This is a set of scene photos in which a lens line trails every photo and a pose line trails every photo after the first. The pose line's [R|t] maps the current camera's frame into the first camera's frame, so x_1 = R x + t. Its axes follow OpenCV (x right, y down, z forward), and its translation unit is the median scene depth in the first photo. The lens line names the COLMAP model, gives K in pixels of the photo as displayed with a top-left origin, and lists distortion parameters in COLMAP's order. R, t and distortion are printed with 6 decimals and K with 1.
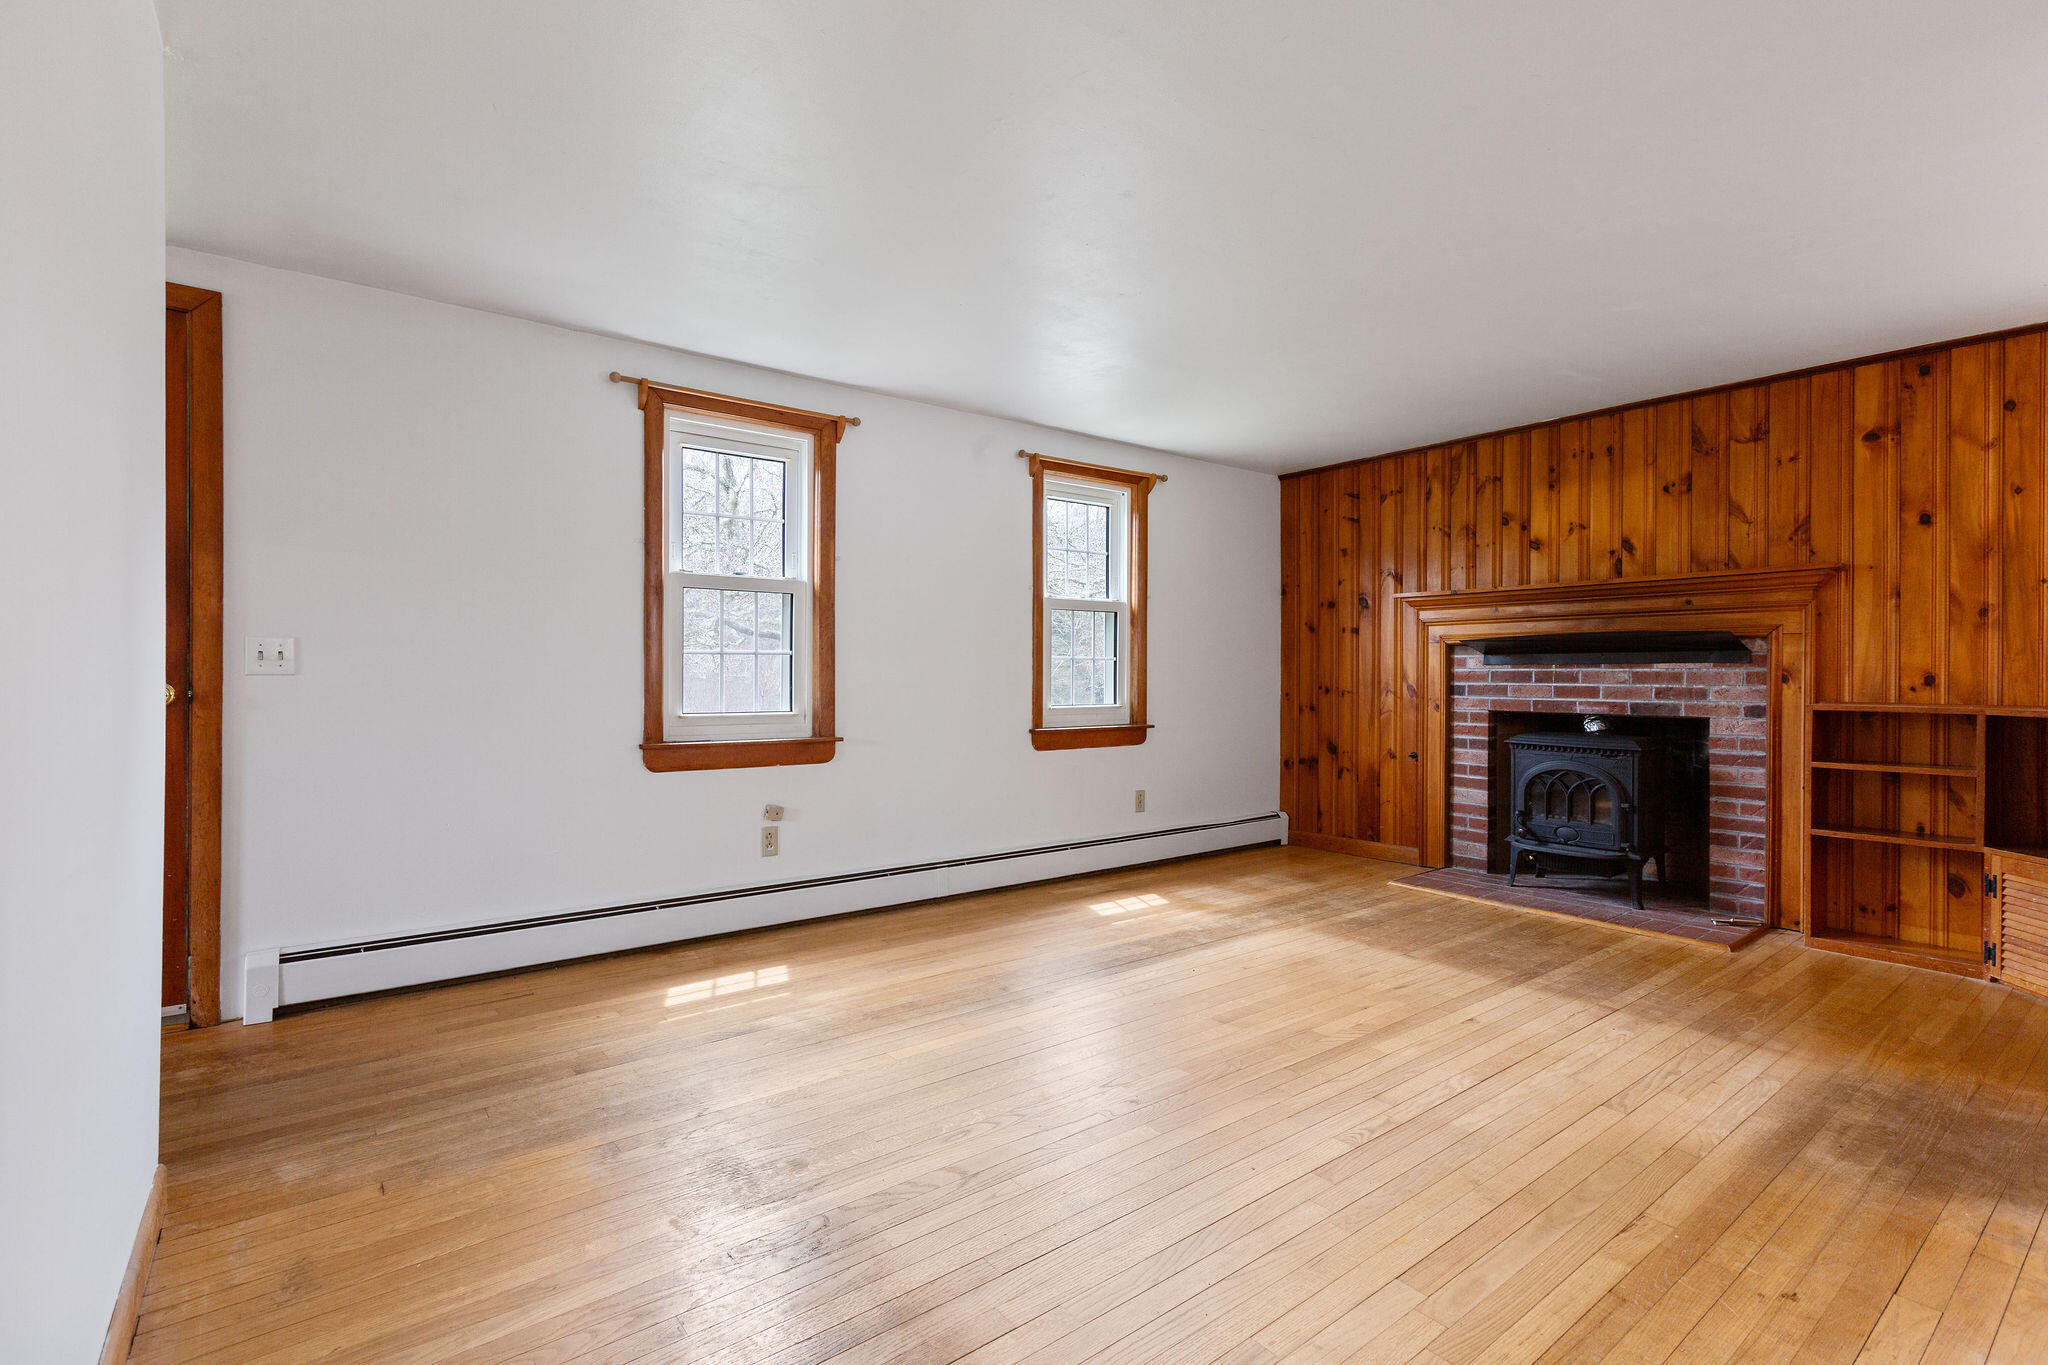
lens RADIAL K [[952.9, 0, 1024.0], [0, 952.9, 682.5], [0, 0, 1]] dist [0.009889, -0.000258]
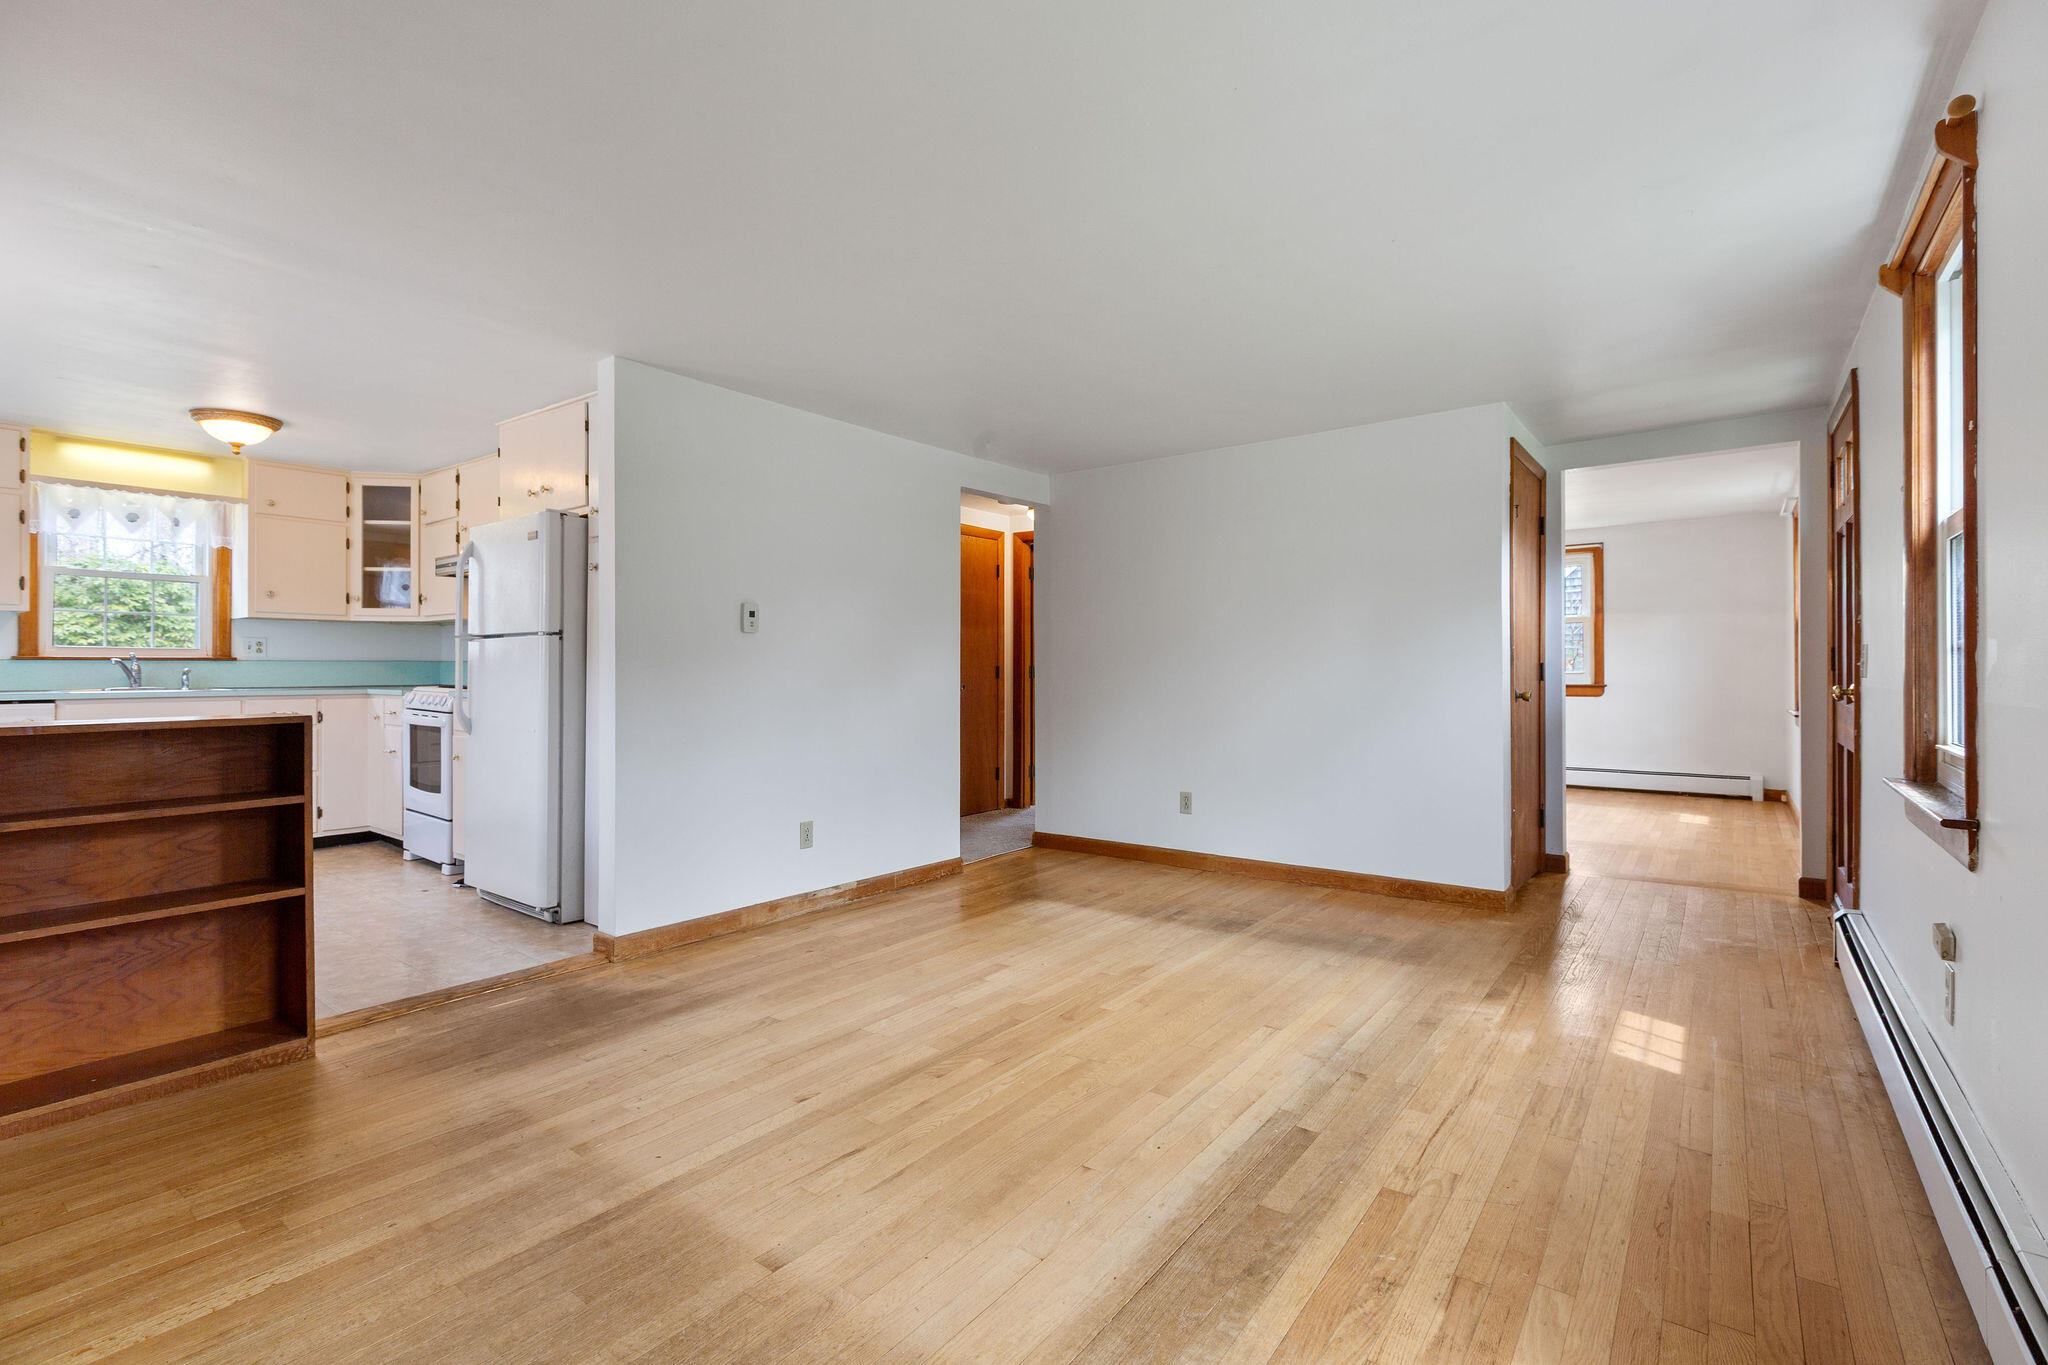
lens RADIAL K [[921.0, 0, 1008.4], [0, 921.0, 666.9], [0, 0, 1]] dist [0.000820, -0.000015]
pose [[-0.970078, -0.003323, -0.242772, 0.311099], [-0.004324, 0.999984, 0.003592, -0.013814], [0.242756, 0.004535, -0.970077, 1.146415]]
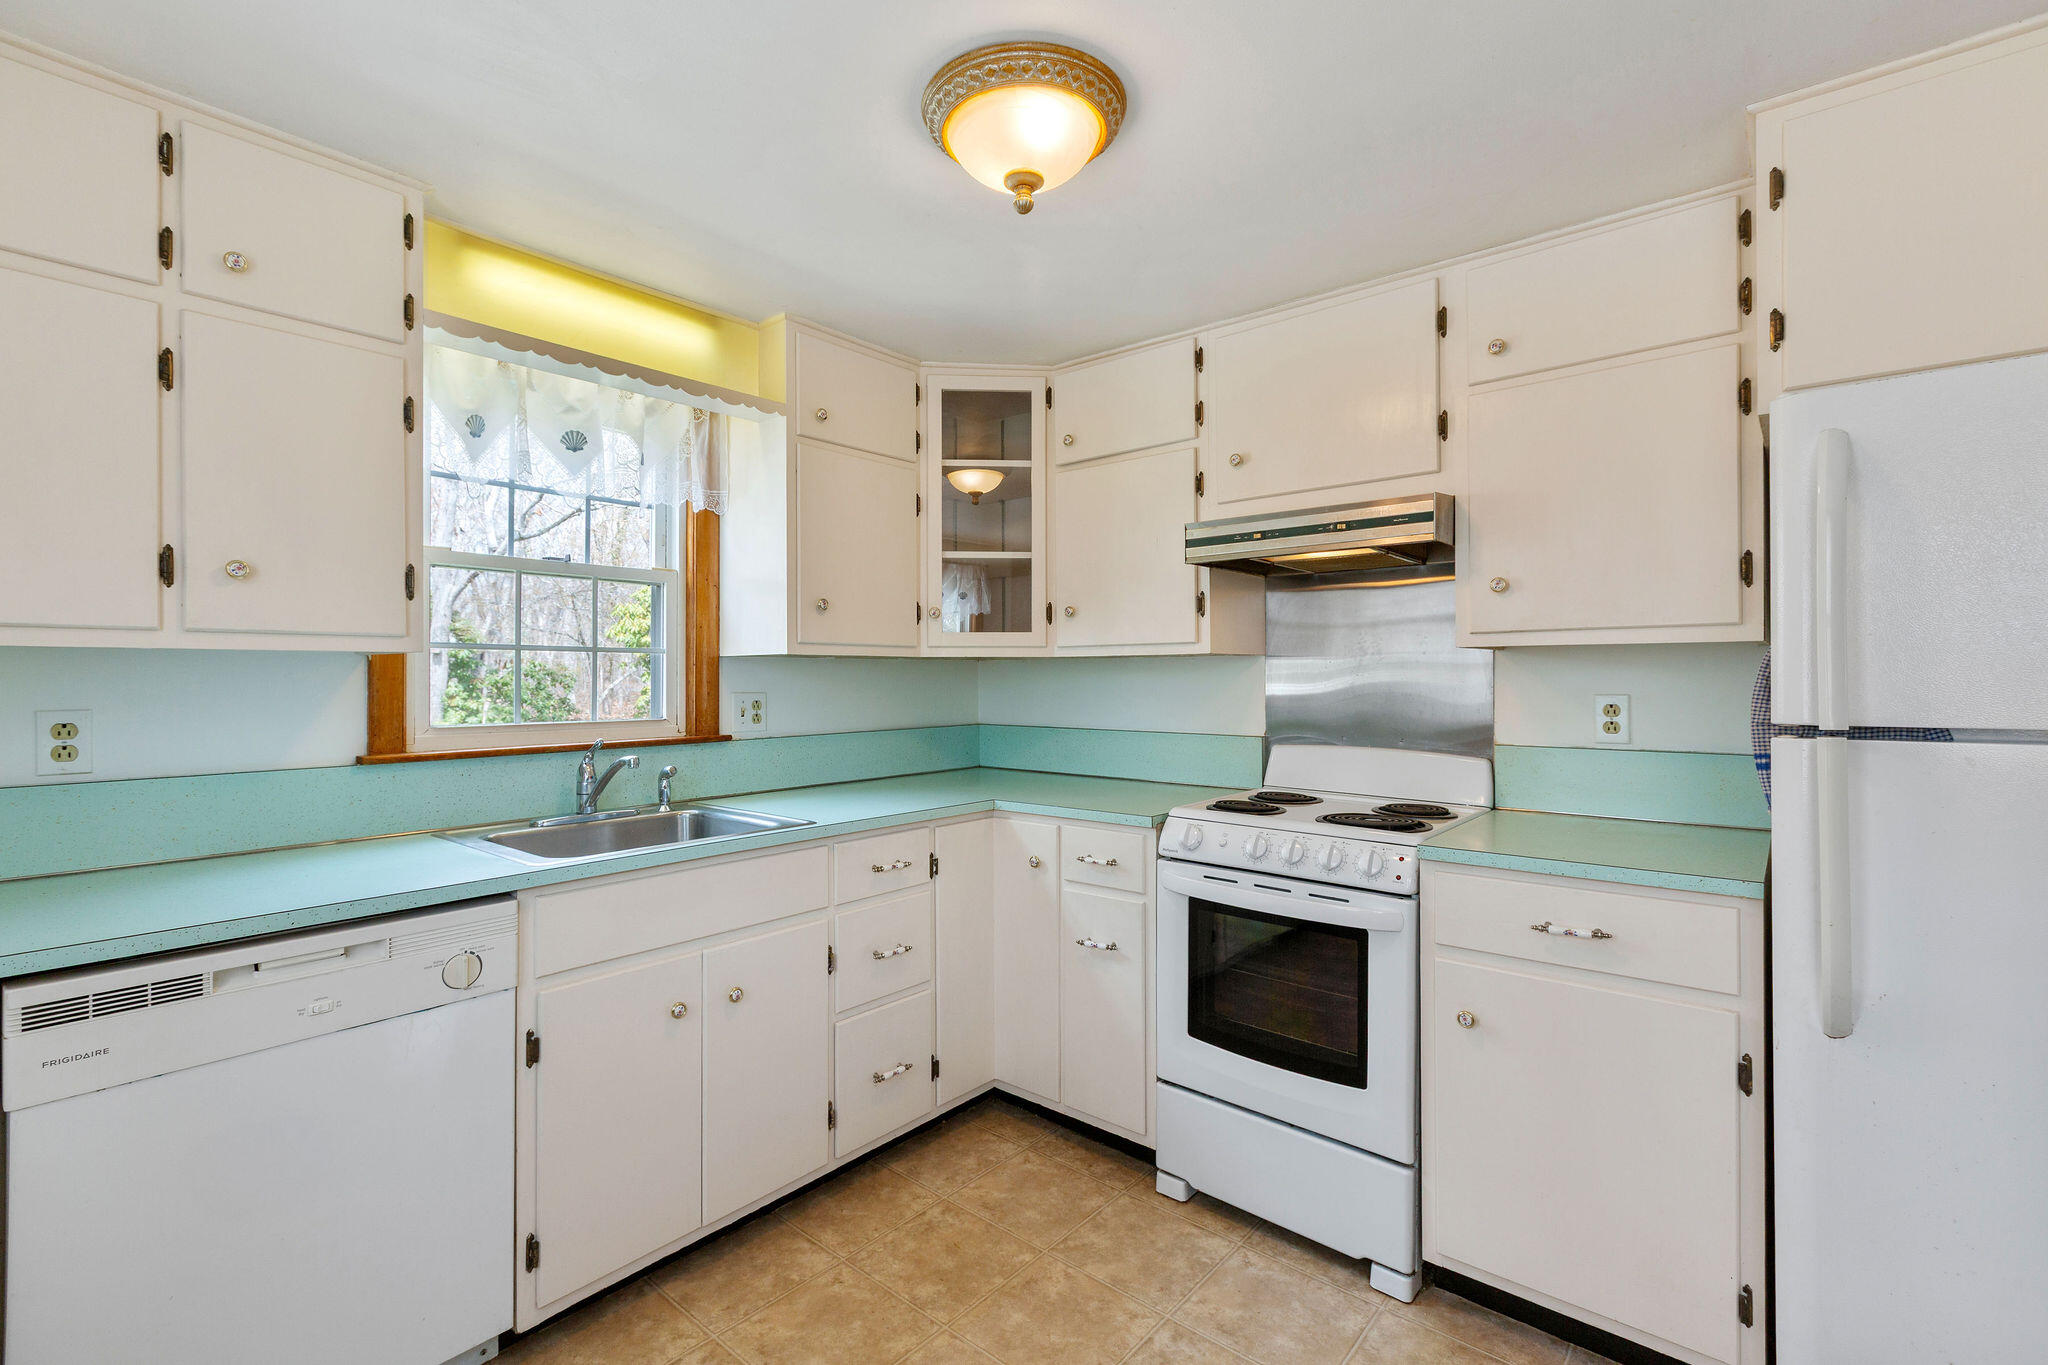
lens RADIAL K [[915.2, 0, 1018.7], [0, 915.2, 676.3], [0, 0, 1]] dist [0.002059, 0.000063]
pose [[-0.980218, 0.002158, -0.197907, 0.929871], [0.001151, 0.999986, 0.005203, -0.058007], [0.197916, 0.004872, -0.980207, 0.351617]]
